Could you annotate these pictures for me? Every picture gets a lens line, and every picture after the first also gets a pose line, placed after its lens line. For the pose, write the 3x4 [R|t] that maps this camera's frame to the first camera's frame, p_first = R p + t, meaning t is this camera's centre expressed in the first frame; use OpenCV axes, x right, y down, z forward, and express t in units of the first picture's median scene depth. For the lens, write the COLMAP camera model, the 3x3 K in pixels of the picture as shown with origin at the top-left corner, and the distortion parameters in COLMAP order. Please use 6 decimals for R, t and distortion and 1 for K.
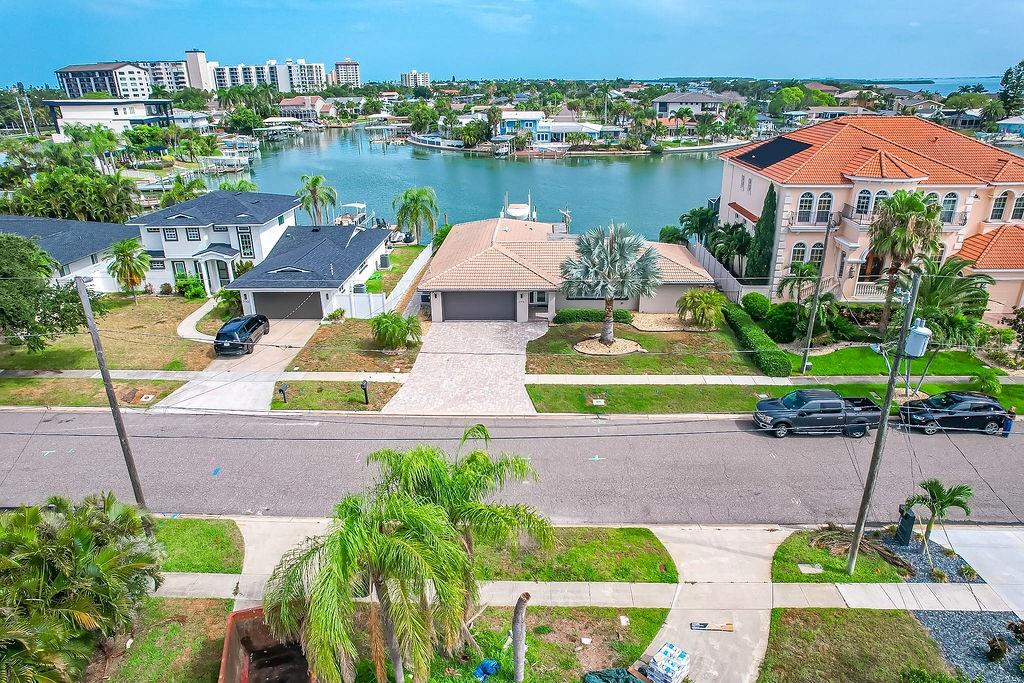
lens RADIAL K [[658.9, 0, 512.0], [0, 658.9, 341.5], [0, 0, 1]] dist [-0.072018, 0.063654]
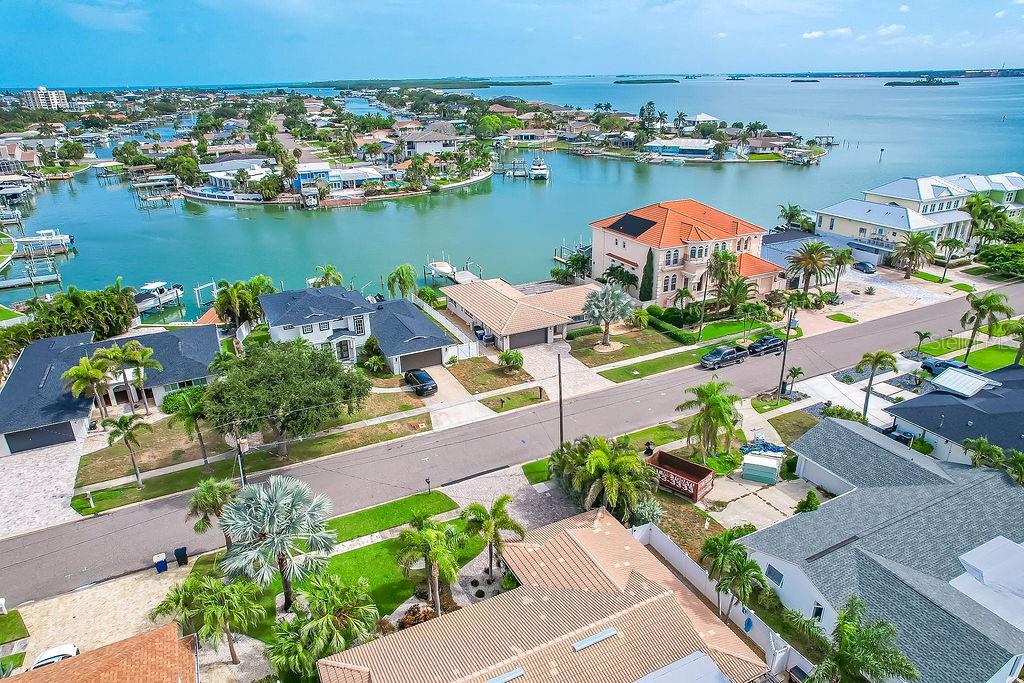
lens RADIAL K [[658.9, 0, 512.0], [0, 658.9, 341.5], [0, 0, 1]] dist [-0.072018, 0.063654]
pose [[0.877600, -0.184876, 0.442310, -0.862535], [0.185333, 0.981751, 0.042626, -0.128845], [-0.442119, 0.044566, 0.895848, -0.537410]]
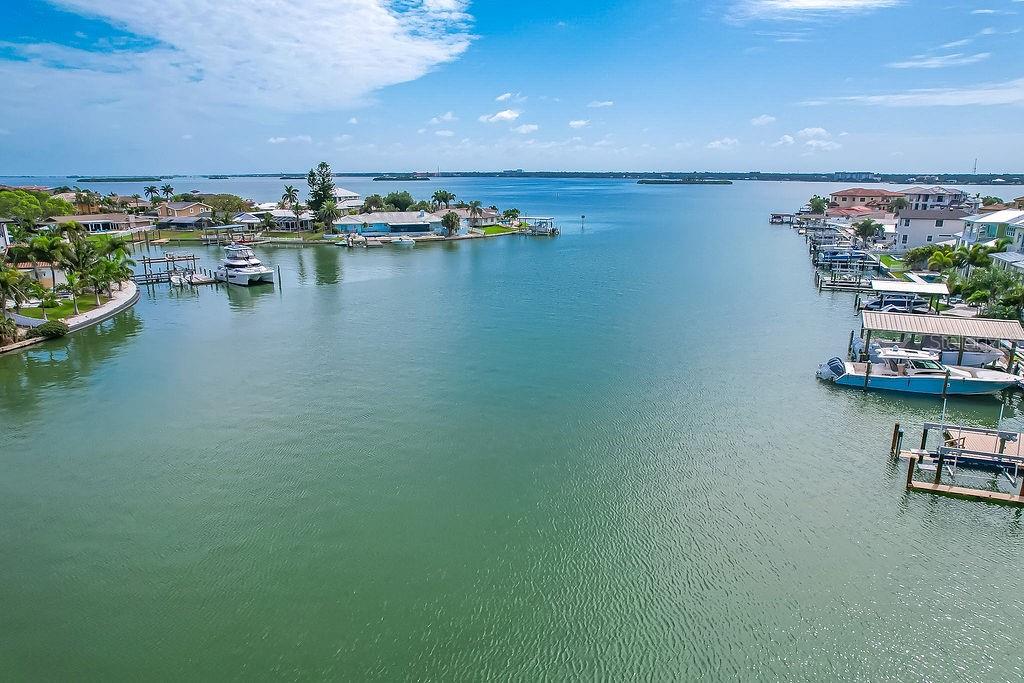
lens RADIAL K [[658.9, 0, 512.0], [0, 658.9, 341.5], [0, 0, 1]] dist [-0.072018, 0.063654]
pose [[0.324213, -0.224866, 0.918869, -0.349399], [0.349765, 0.930999, 0.104423, -0.754741], [-0.878948, 0.287533, 0.380493, 1.837721]]
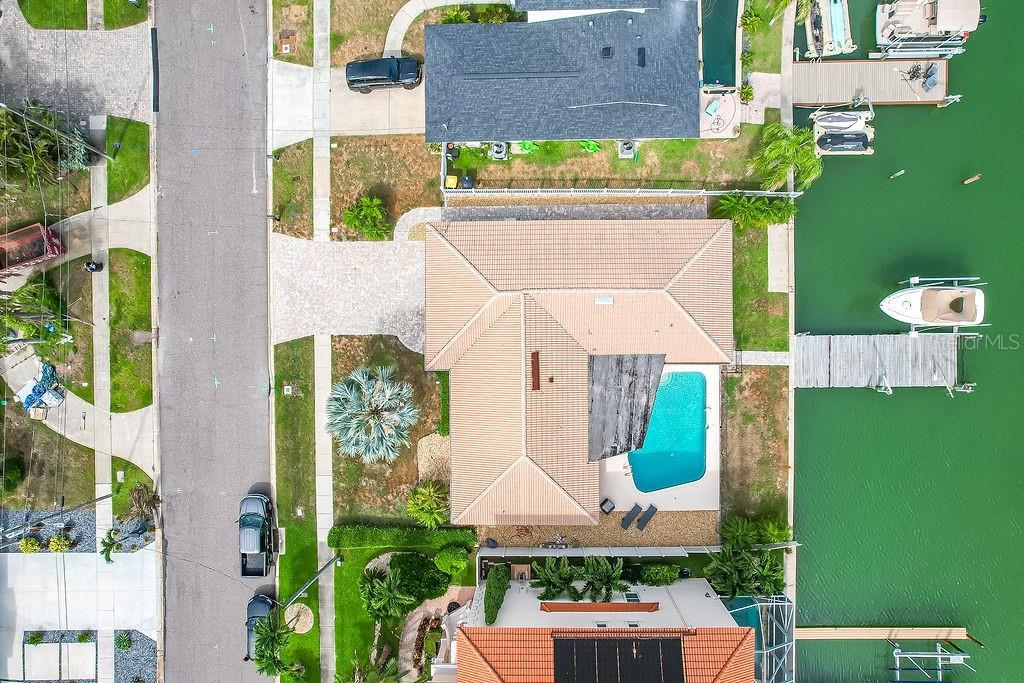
lens RADIAL K [[658.9, 0, 512.0], [0, 658.9, 341.5], [0, 0, 1]] dist [-0.072018, 0.063654]
pose [[0.046346, 0.998784, 0.016800, 0.023159], [-0.335165, -0.000295, 0.942160, -1.038477], [0.941019, -0.049296, 0.334743, 0.765296]]
